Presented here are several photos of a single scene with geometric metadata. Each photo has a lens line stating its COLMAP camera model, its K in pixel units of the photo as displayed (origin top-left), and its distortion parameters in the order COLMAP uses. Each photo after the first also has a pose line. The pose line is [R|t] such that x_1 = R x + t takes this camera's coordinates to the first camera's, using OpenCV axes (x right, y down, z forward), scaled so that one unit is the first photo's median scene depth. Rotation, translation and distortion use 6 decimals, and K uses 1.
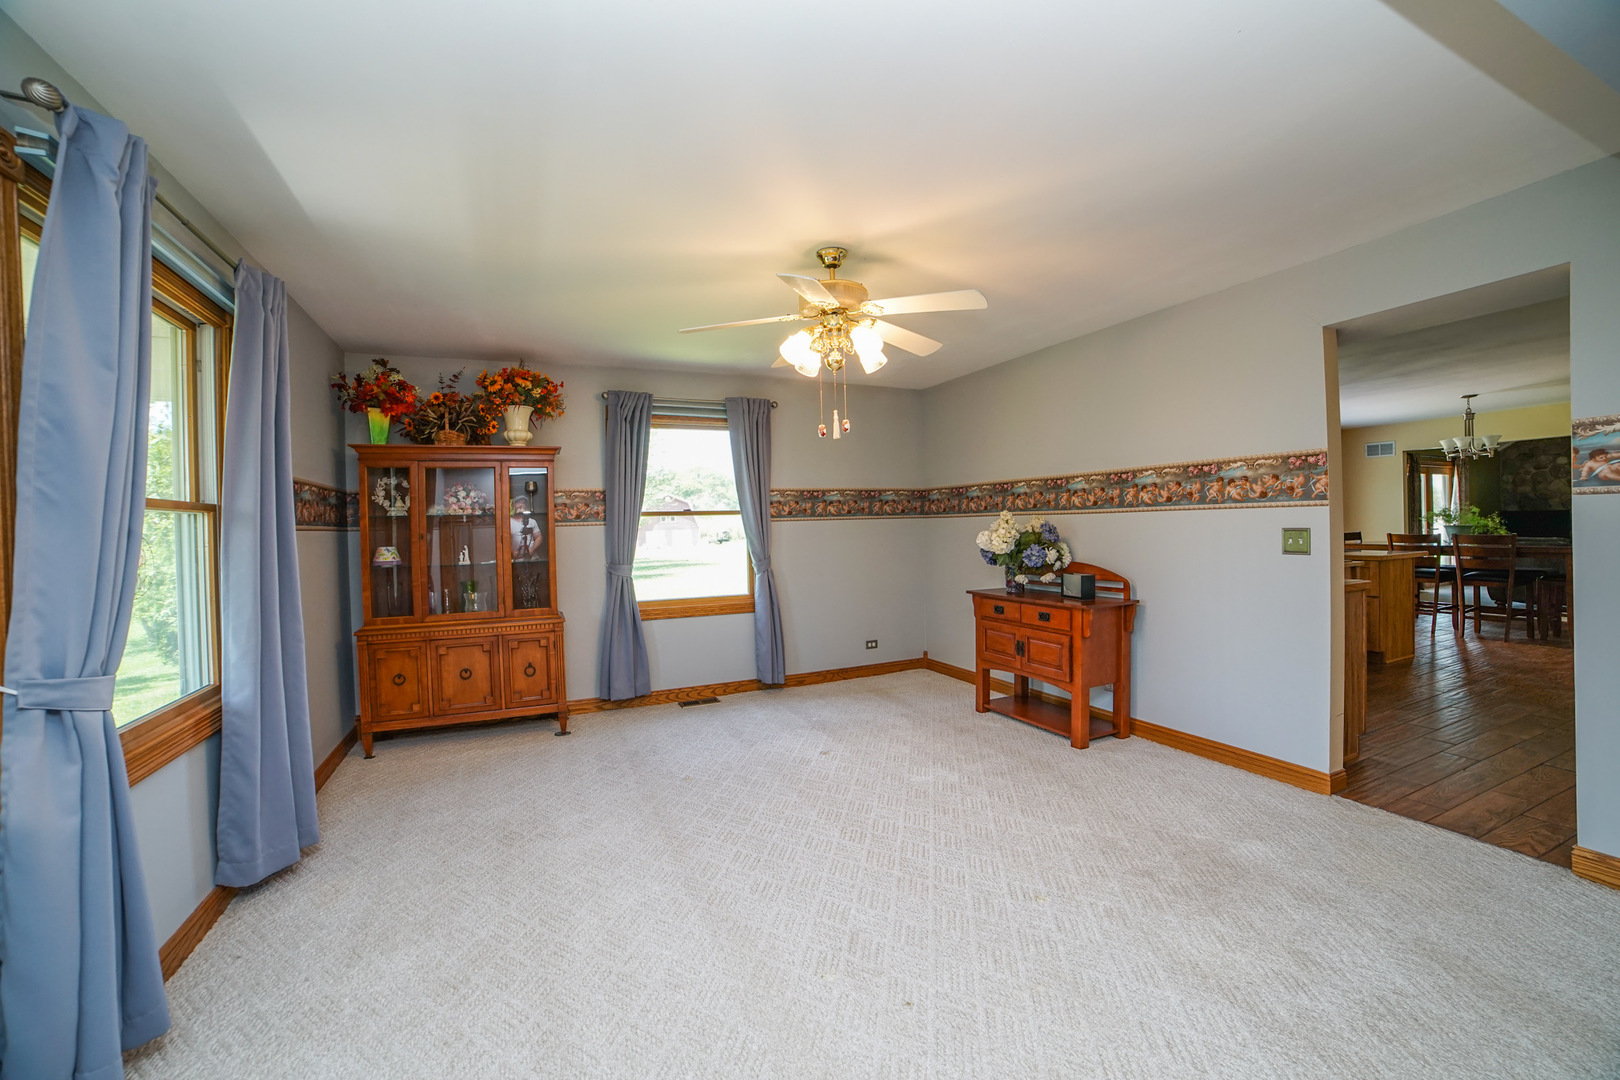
lens RADIAL K [[657.6, 0, 814.2], [0, 657.6, 530.9], [0, 0, 1]] dist [-0.102904, 0.036320]
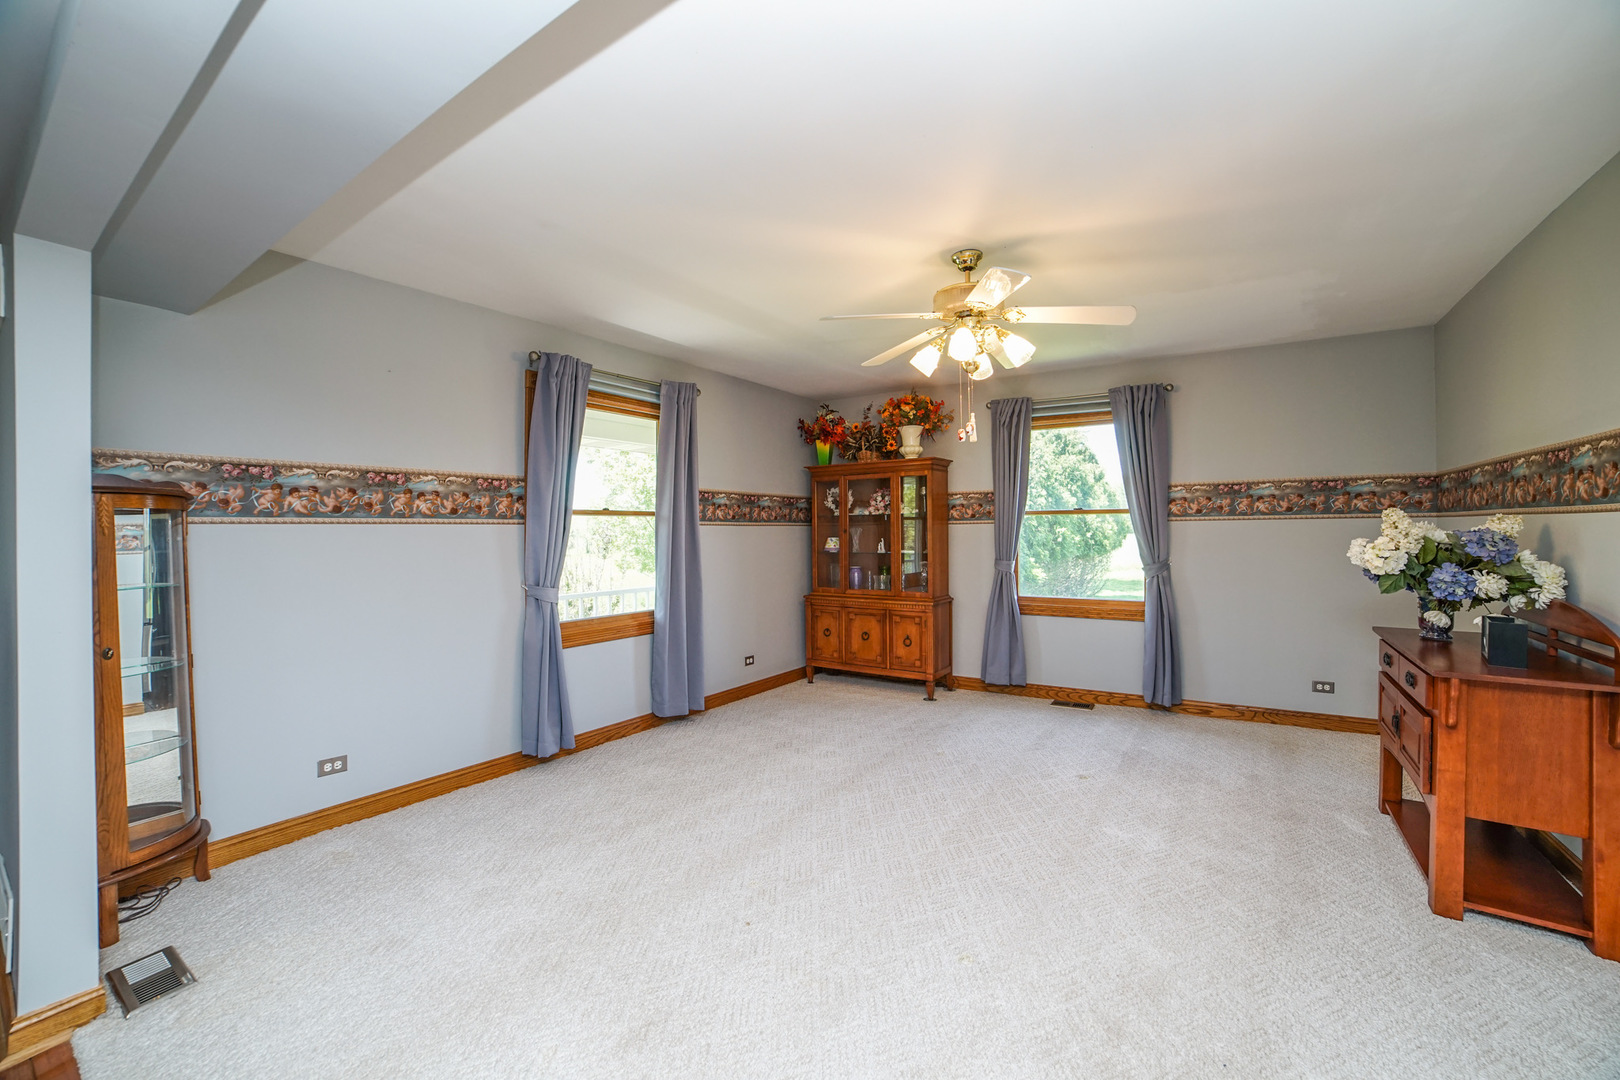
lens RADIAL K [[650.9, 0, 820.2], [0, 650.9, 529.1], [0, 0, 1]] dist [-0.098274, 0.033868]
pose [[0.537946, 0.017107, -0.842806, 0.494769], [-0.012549, 0.999846, 0.012286, -0.010068], [0.842886, 0.003967, 0.538077, 0.188472]]
